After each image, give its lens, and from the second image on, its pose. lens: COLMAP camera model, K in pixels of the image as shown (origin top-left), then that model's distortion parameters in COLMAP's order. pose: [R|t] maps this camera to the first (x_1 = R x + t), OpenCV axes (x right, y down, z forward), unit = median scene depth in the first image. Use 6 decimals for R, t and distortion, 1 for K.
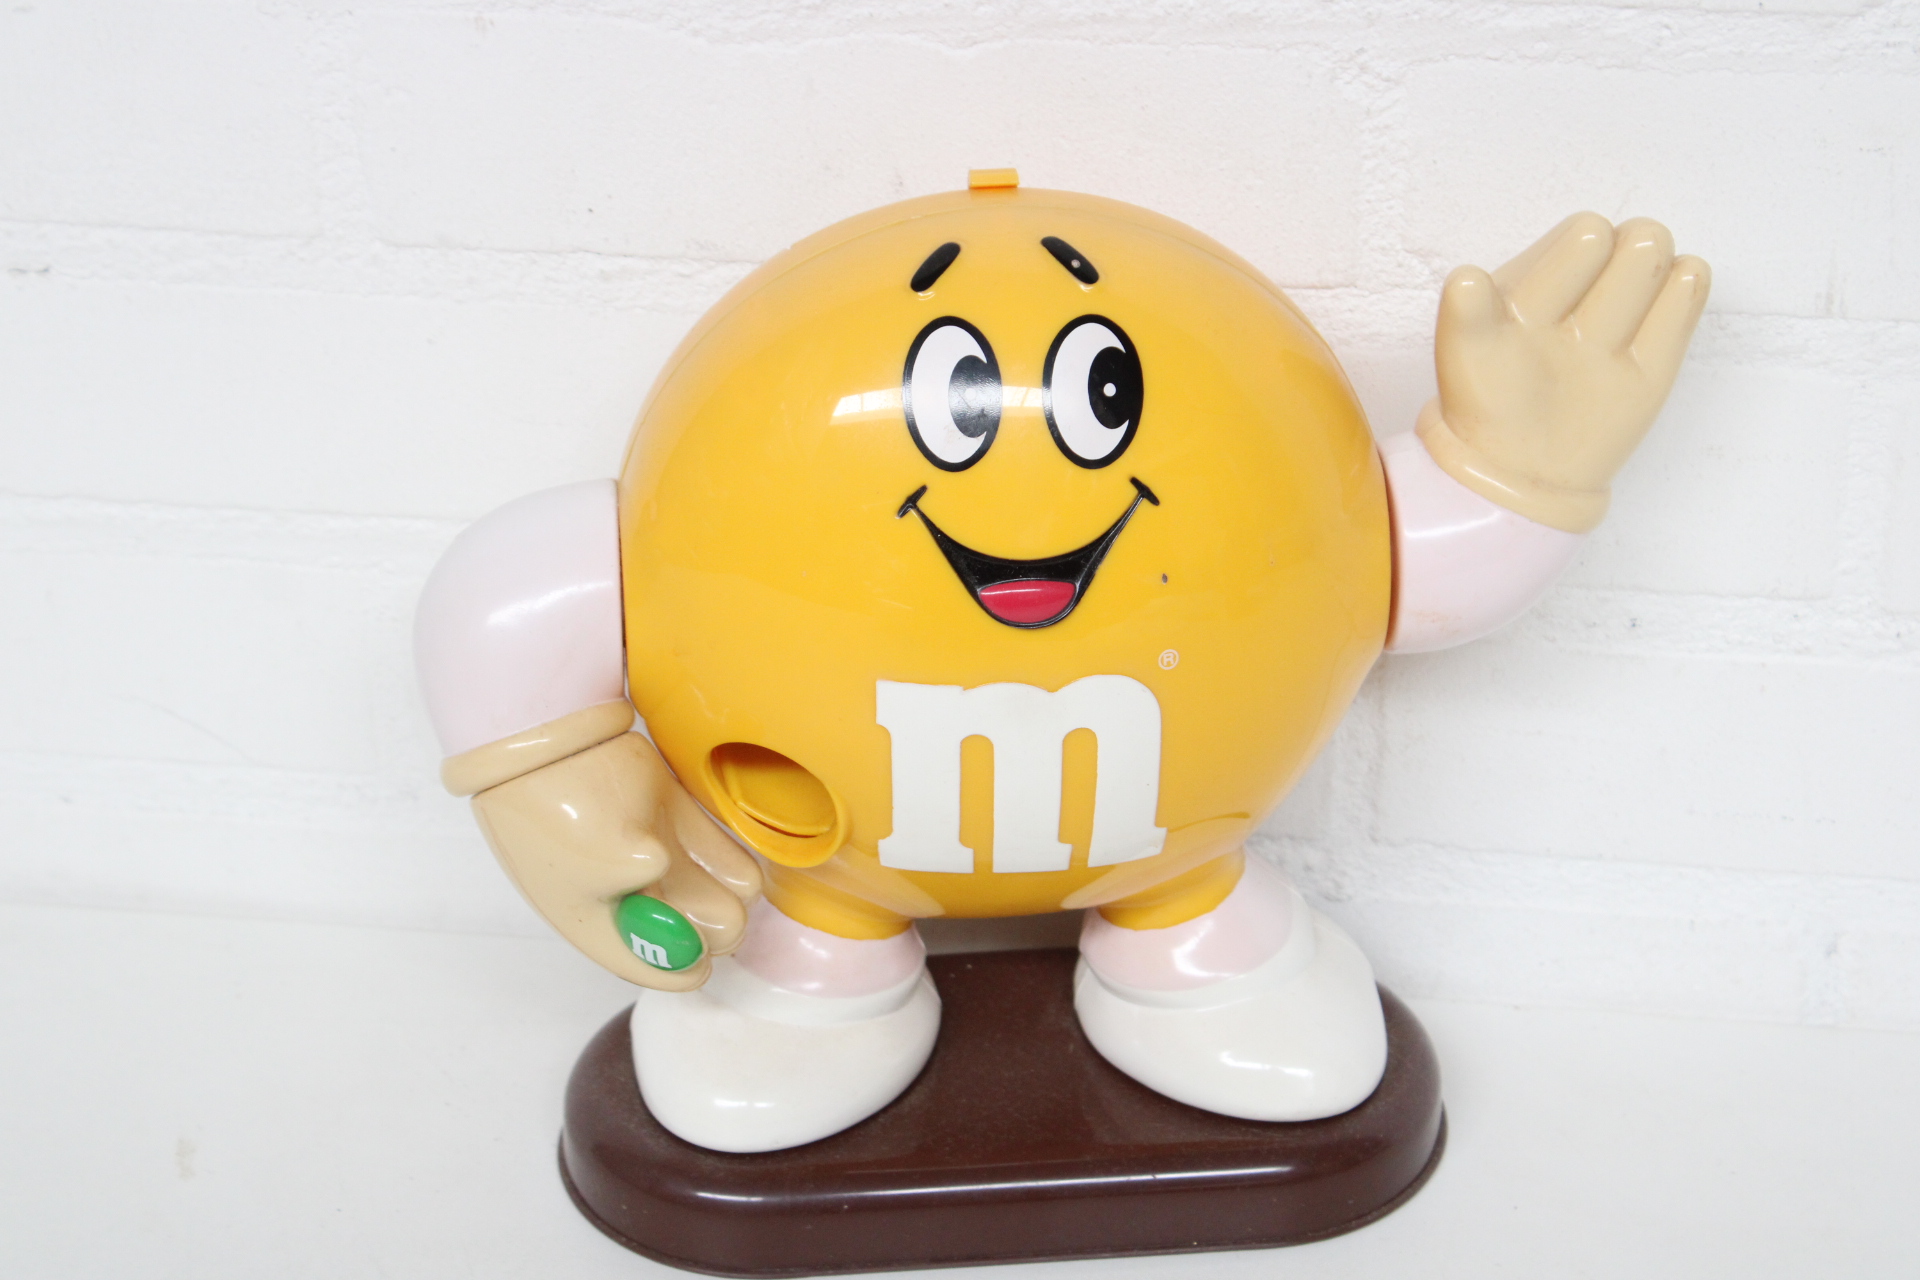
lens RADIAL K [[4519.6, 0, 954.0], [0, 4519.6, 645.9], [0, 0, 1]] dist [0.224147, 0.000000]
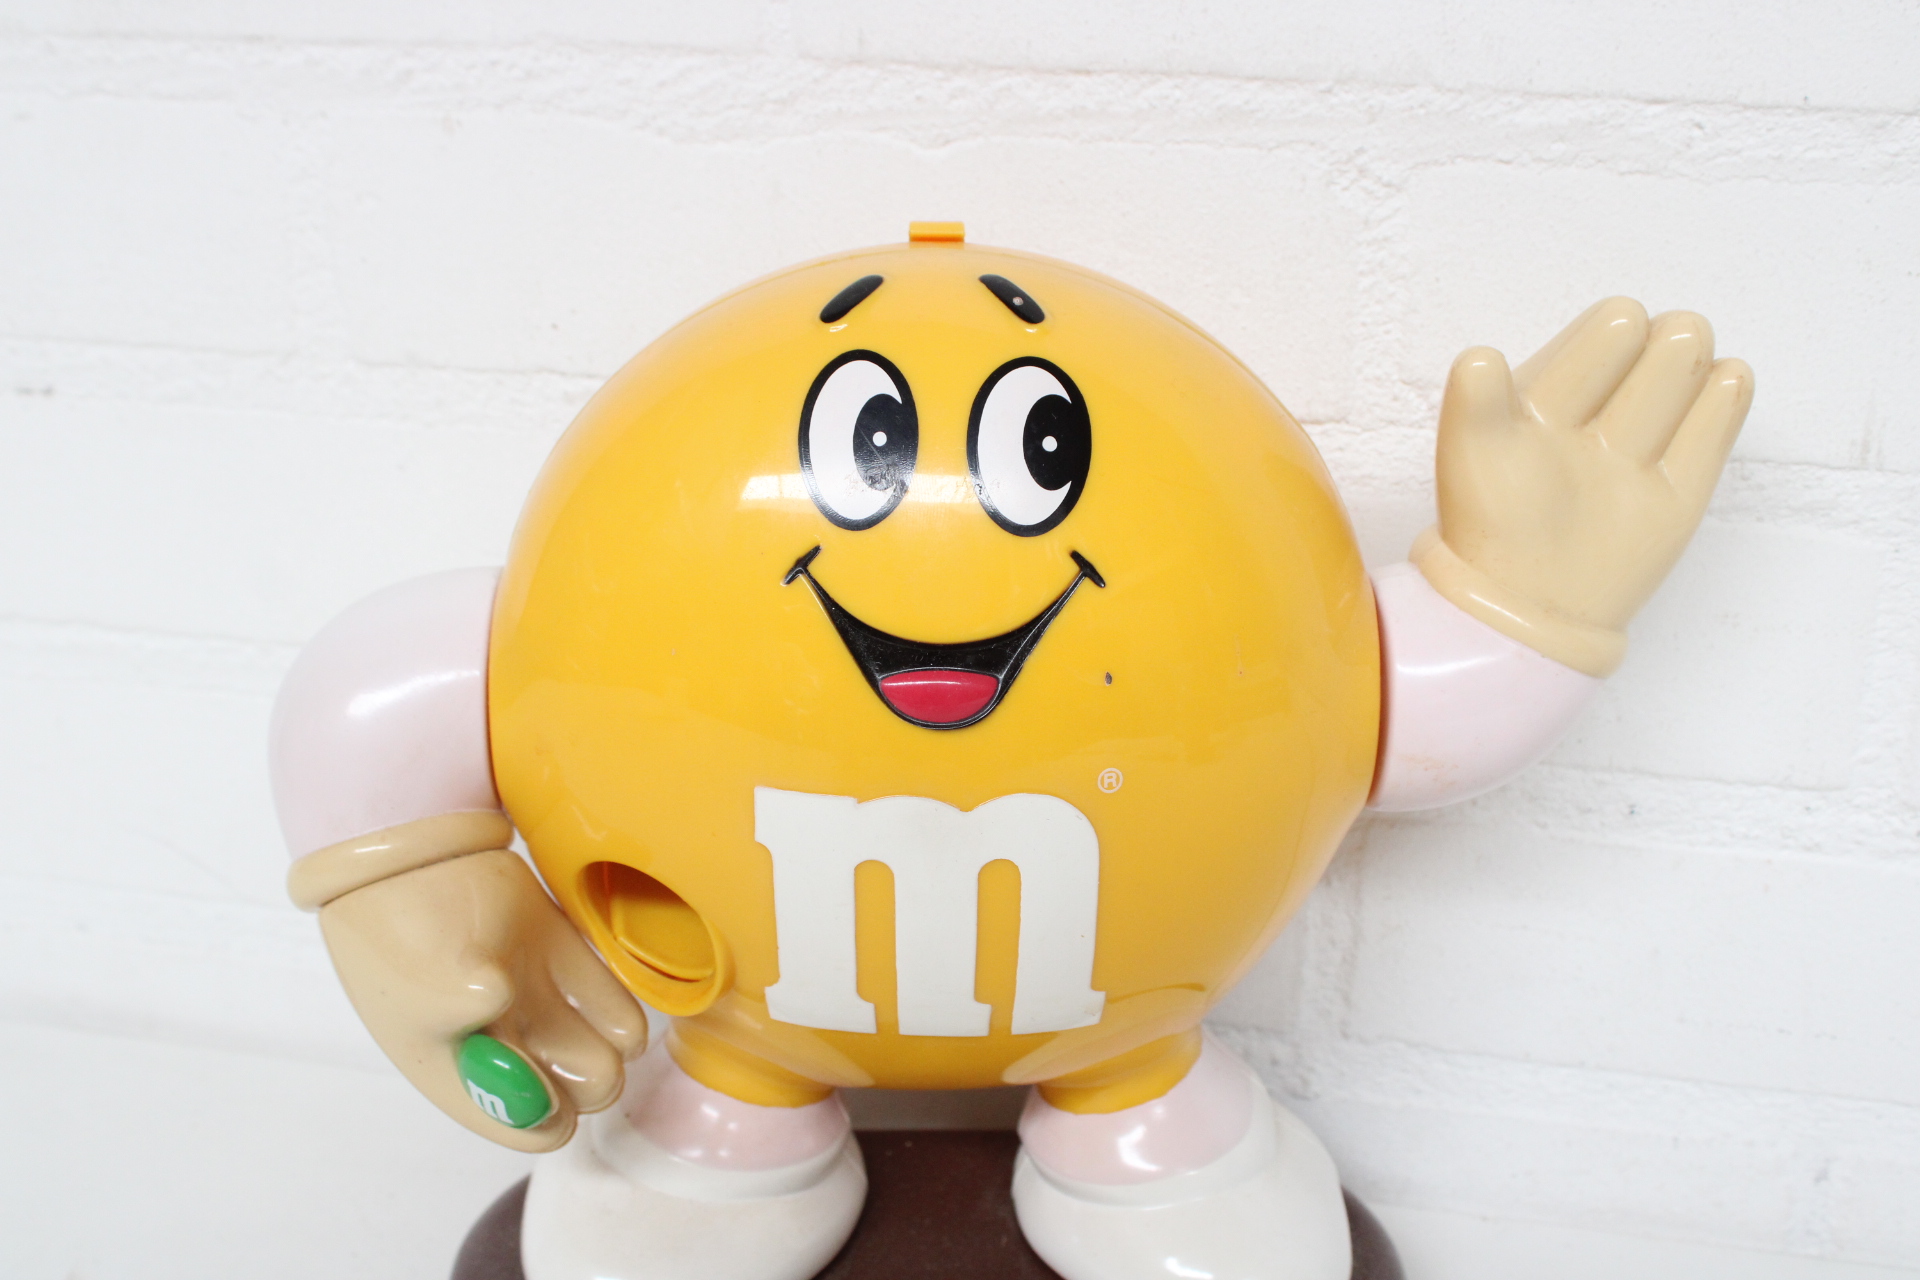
lens RADIAL K [[2372.3, 0, 991.5], [0, 2372.3, 631.7], [0, 0, 1]] dist [-0.052547, 0.000000]
pose [[0.997299, 0.046937, -0.056492, 0.046352], [-0.054615, 0.988201, -0.143097, 0.037159], [0.049108, 0.145795, 0.988095, 0.534383]]
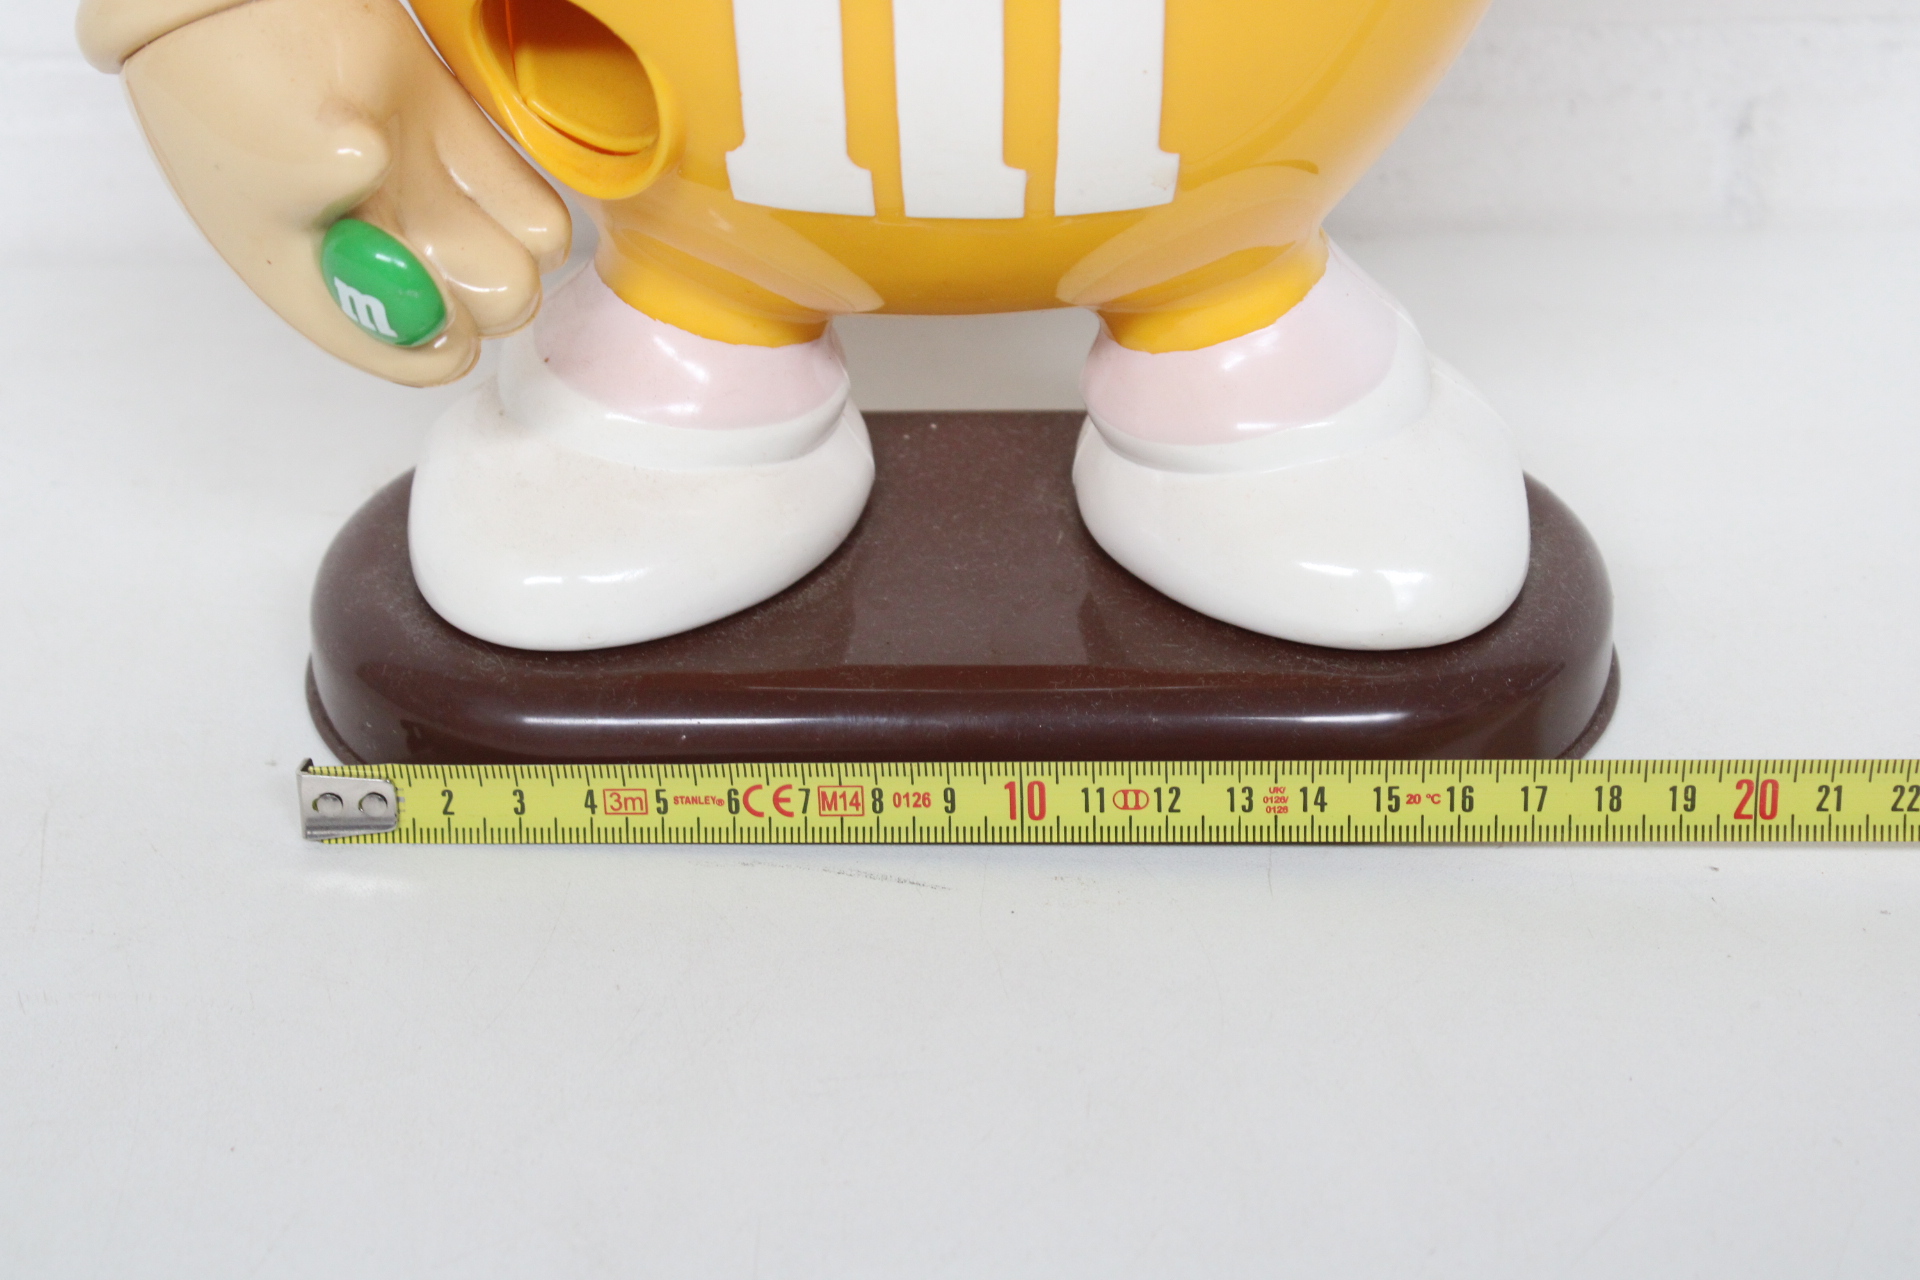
lens RADIAL K [[4029.1, 0, 966.5], [0, 4029.1, 628.6], [0, 0, 1]] dist [0.147060, 0.000000]
pose [[0.994505, 0.049952, -0.091999, 0.070794], [-0.047298, 0.998406, 0.030805, 0.088113], [0.093391, -0.026285, 0.995282, 0.419441]]
